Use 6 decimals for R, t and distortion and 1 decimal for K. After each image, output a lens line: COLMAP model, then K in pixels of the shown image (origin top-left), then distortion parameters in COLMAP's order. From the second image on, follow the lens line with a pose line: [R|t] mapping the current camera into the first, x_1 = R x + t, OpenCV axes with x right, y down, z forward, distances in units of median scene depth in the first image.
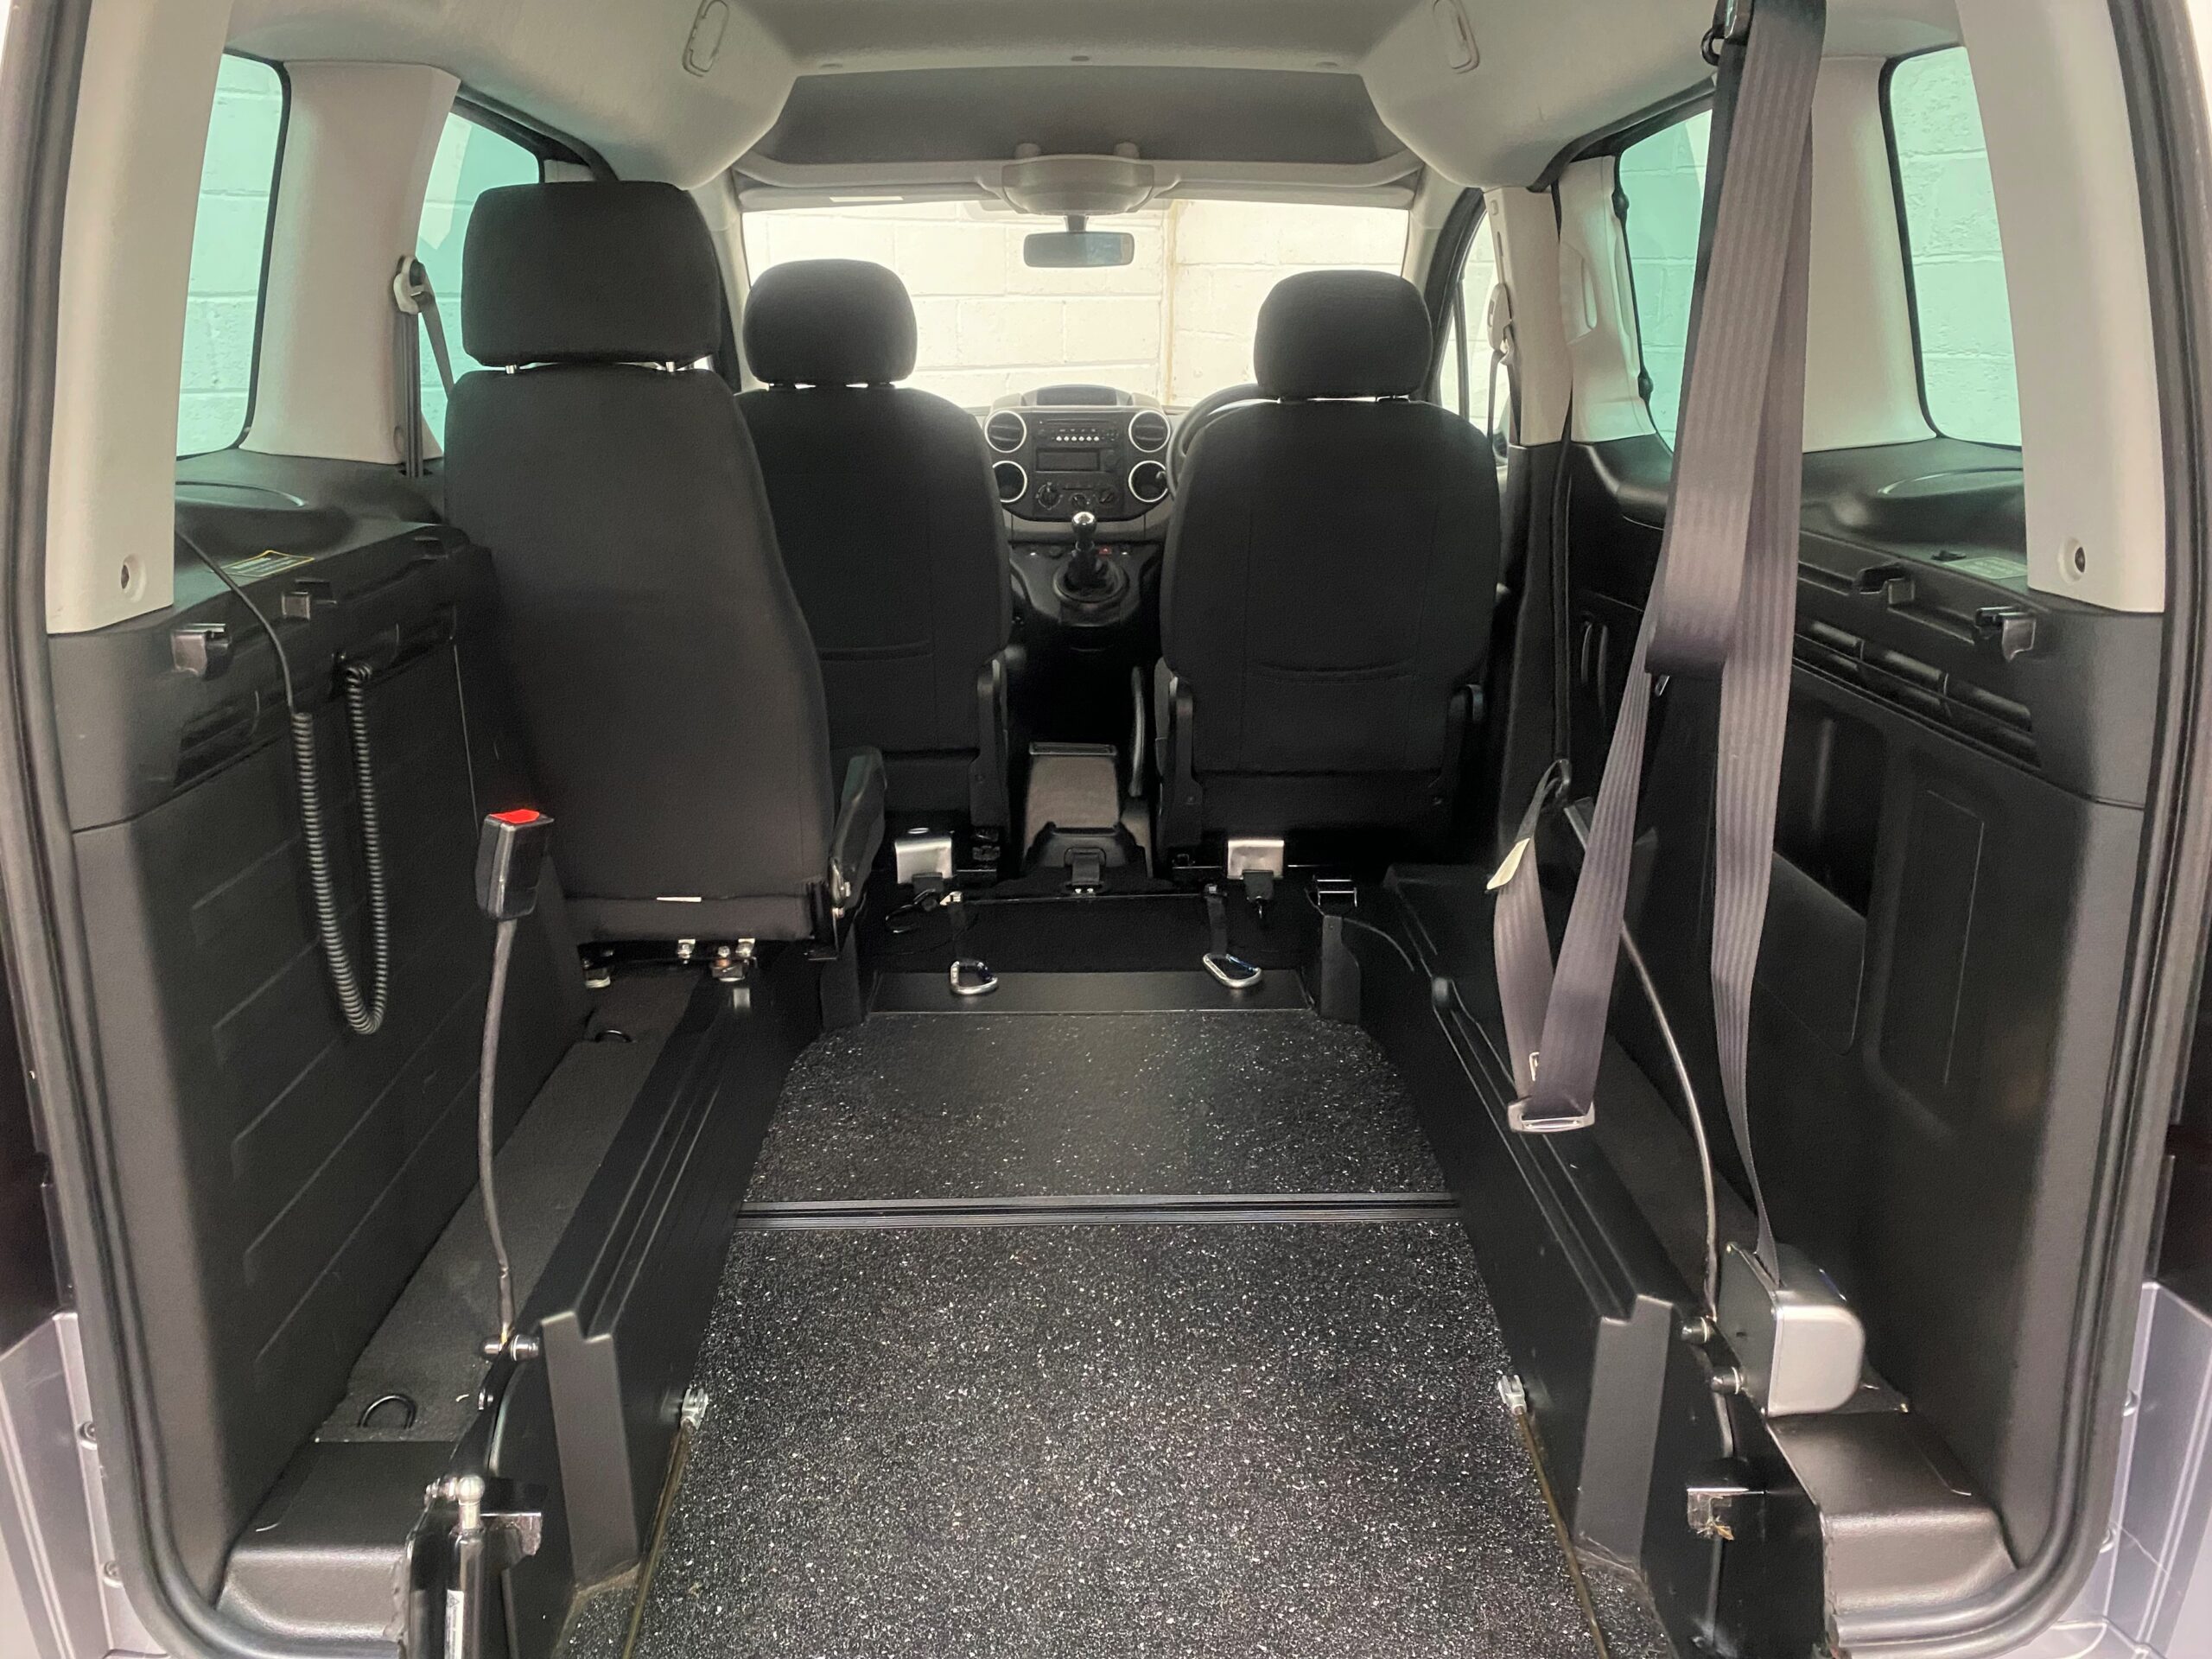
lens RADIAL K [[1712.1, 0, 1101.7], [0, 1712.1, 827.6], [0, 0, 1]] dist [0.033724, -0.032119]
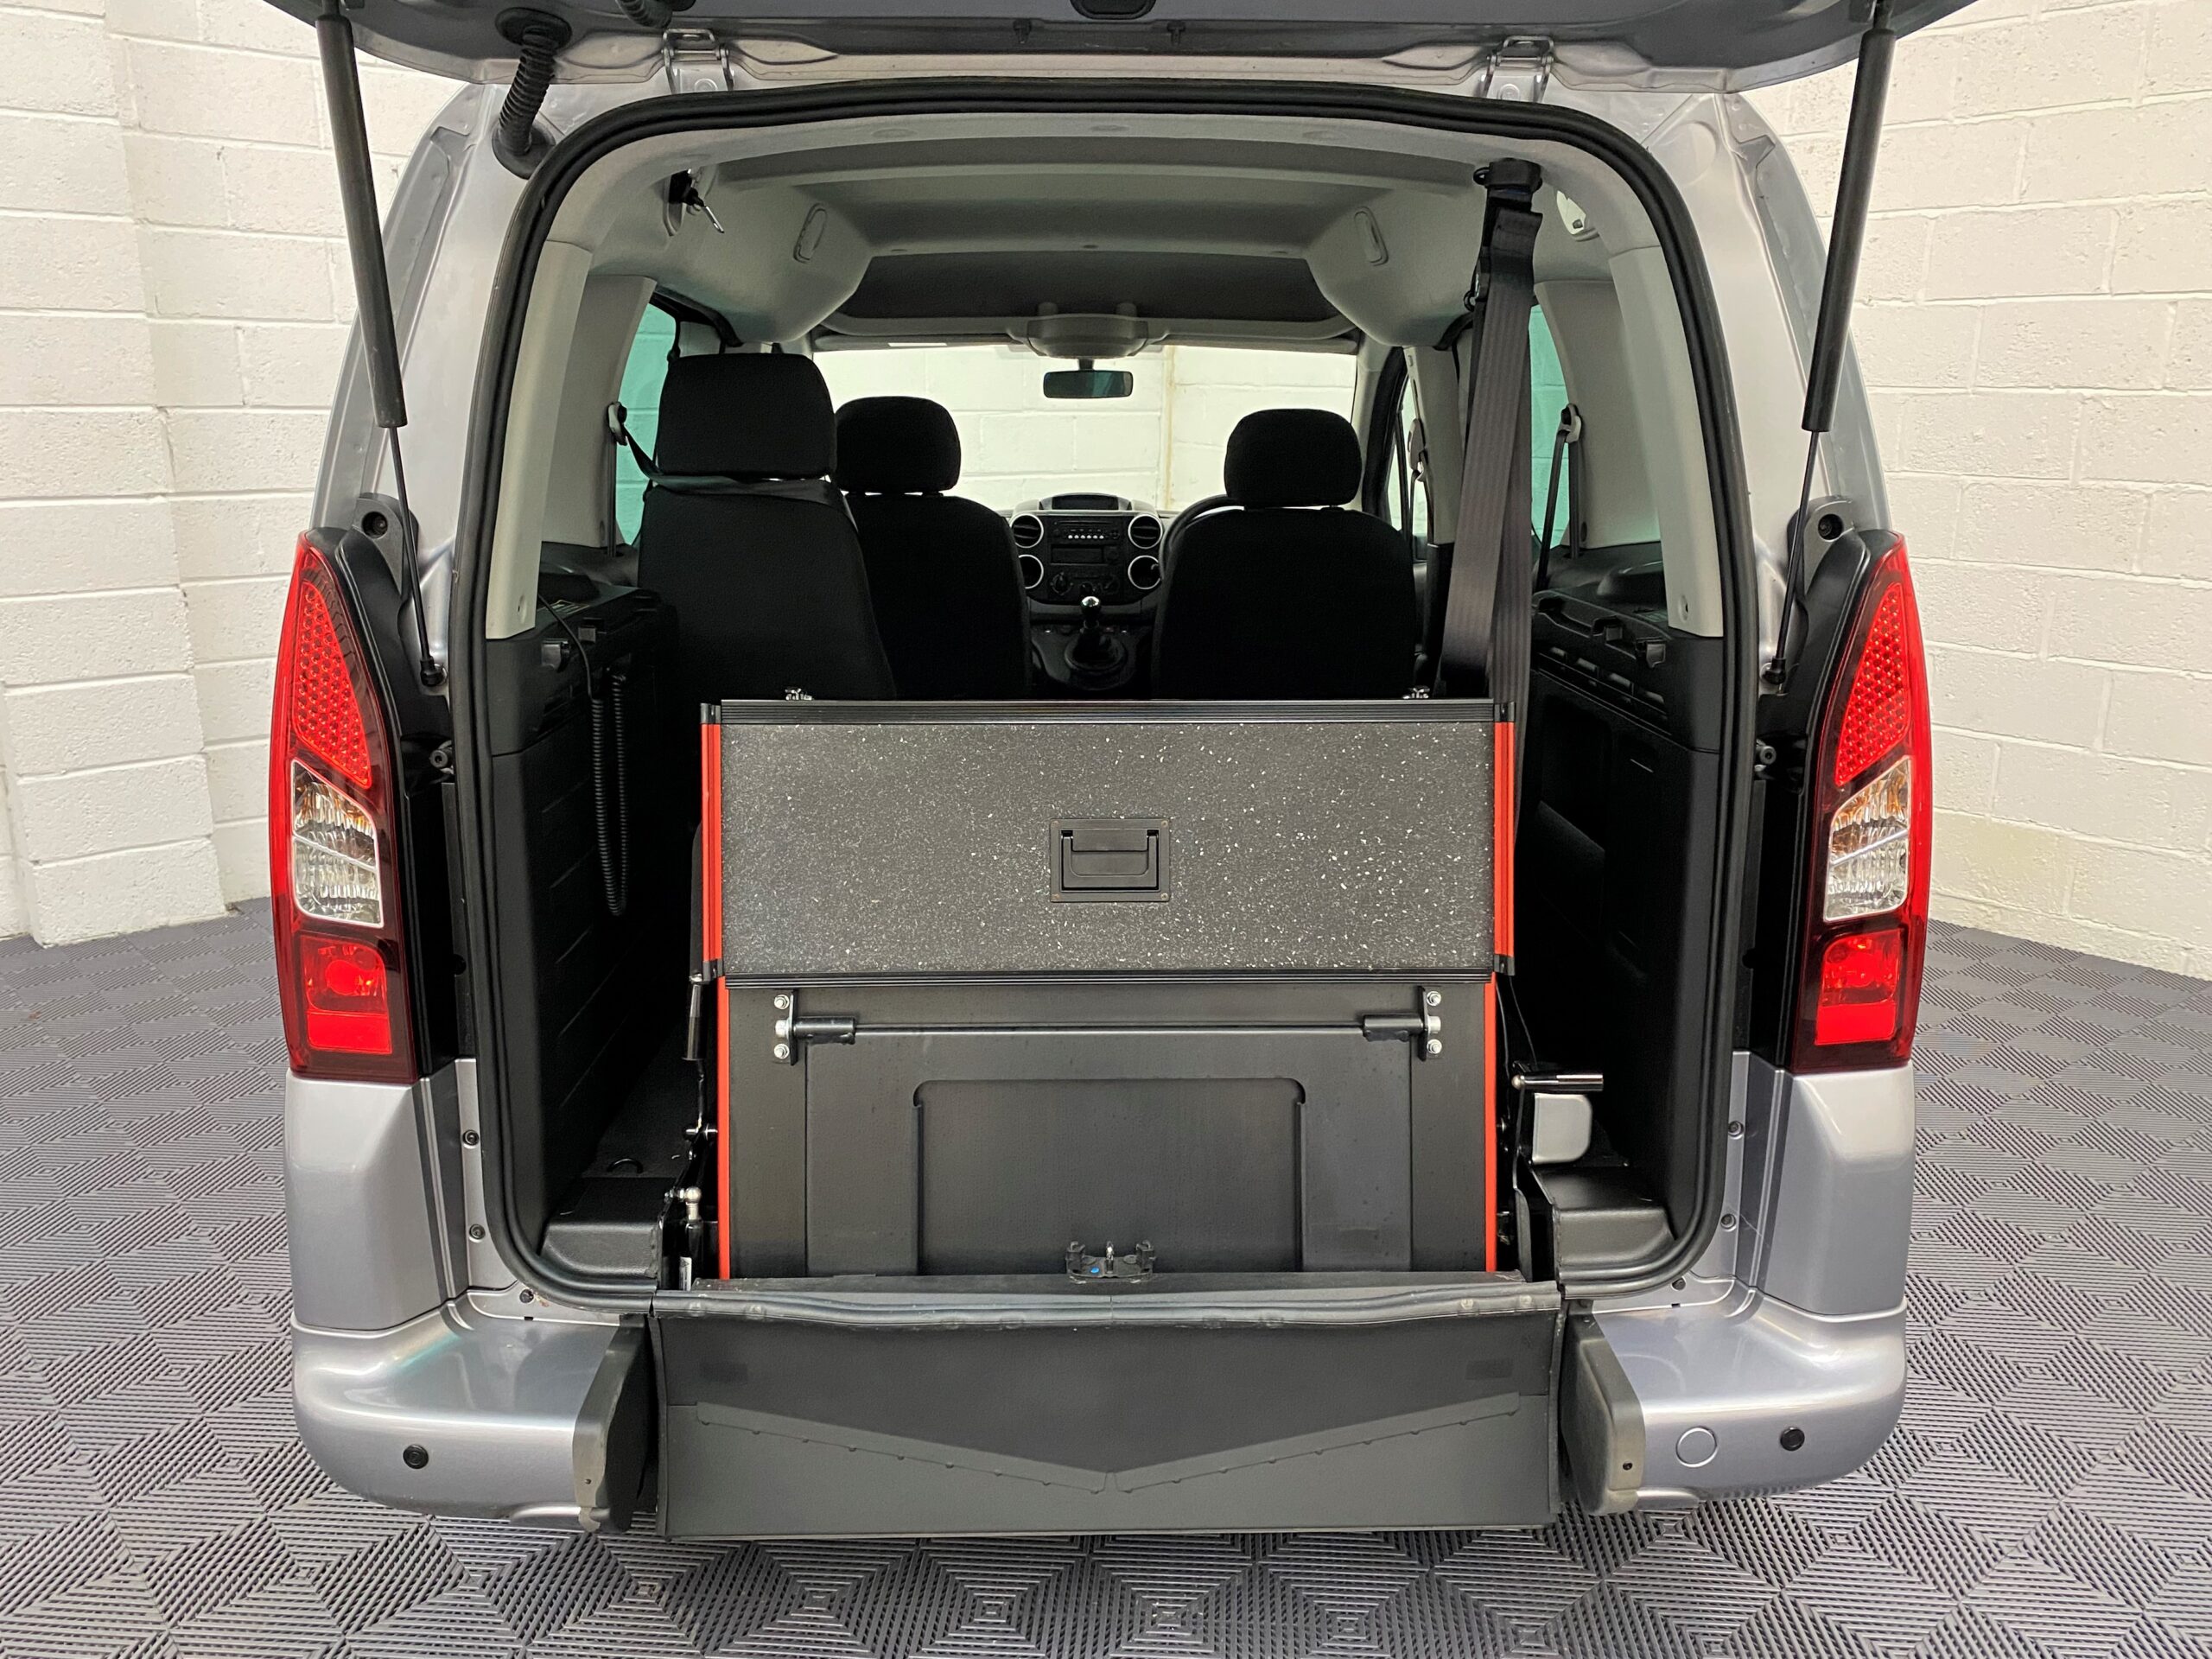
lens RADIAL K [[1712.1, 0, 1122.9], [0, 1712.1, 824.7], [0, 0, 1]] dist [0.033724, -0.032119]
pose [[0.999936, 0.005924, 0.009622, 0.003690], [-0.005365, 0.998350, -0.057177, 0.094253], [-0.009945, 0.057122, 0.998318, -0.397197]]
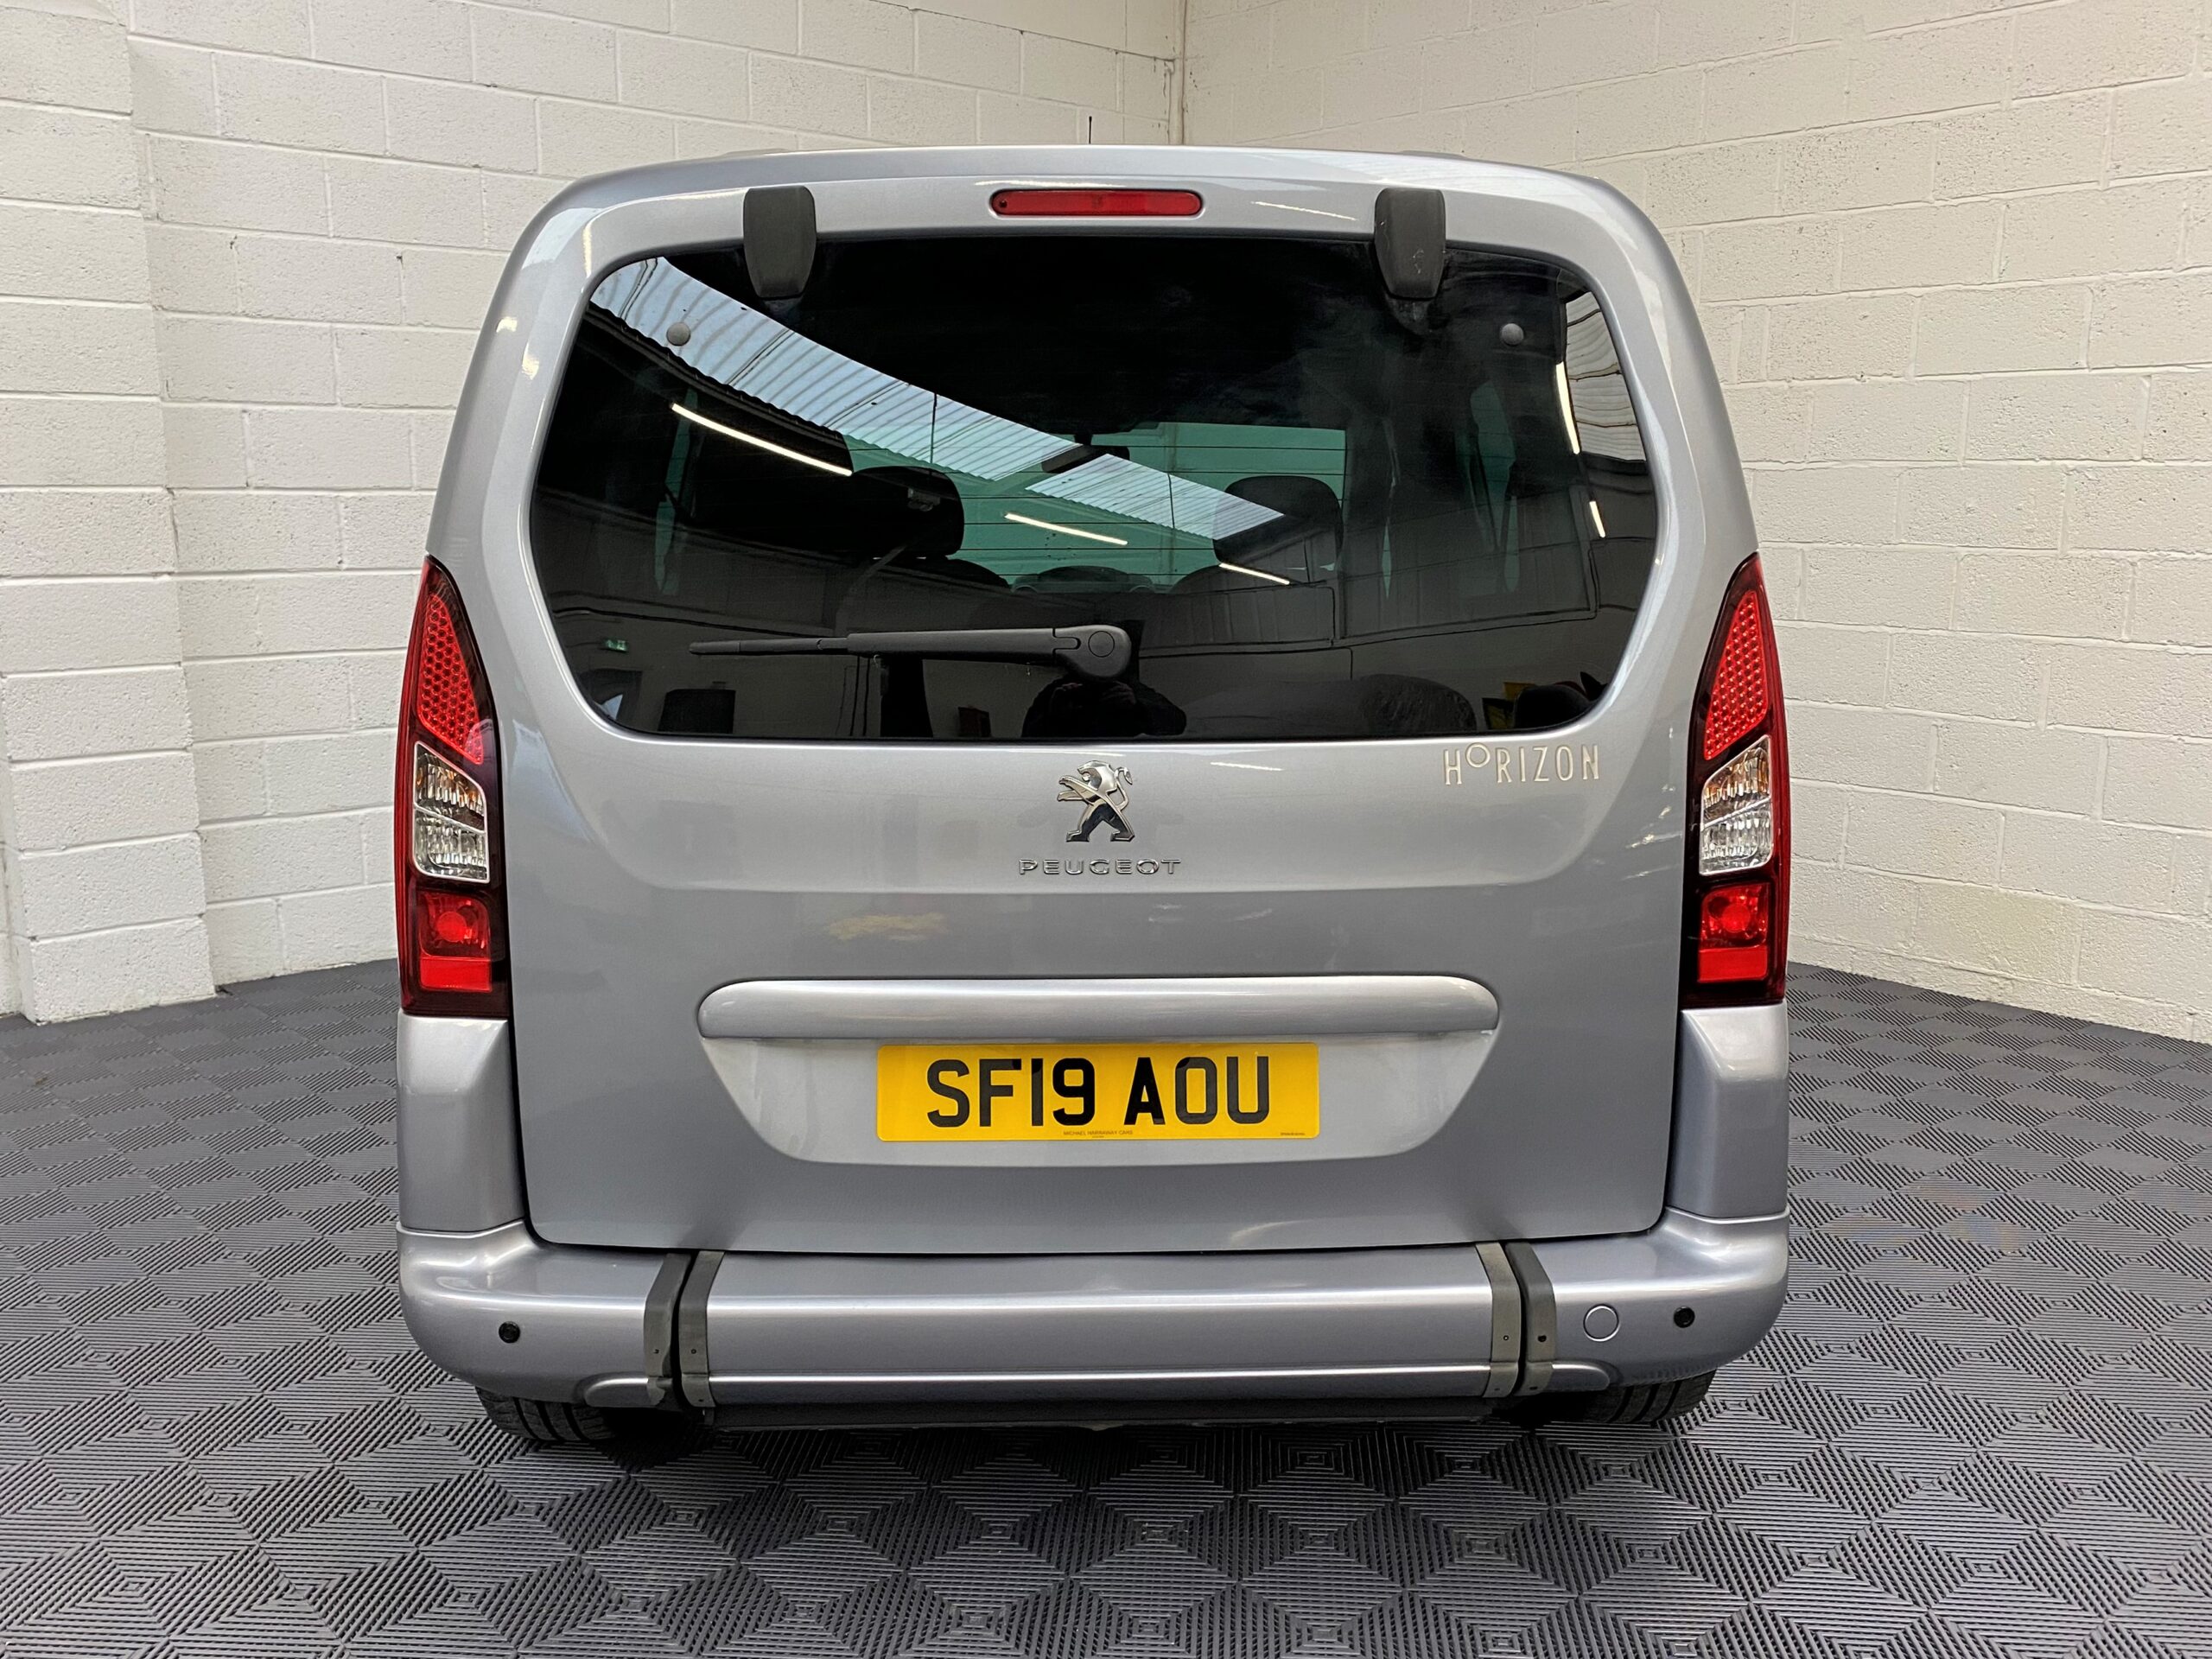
lens RADIAL K [[1963.8, 0, 1132.7], [0, 1963.8, 852.7], [0, 0, 1]] dist [0.045923, -0.060478]
pose [[0.999956, 0.001931, 0.009131, 0.016345], [-0.000797, 0.992455, -0.122608, 0.238373], [-0.009299, 0.122595, 0.992413, -0.737958]]
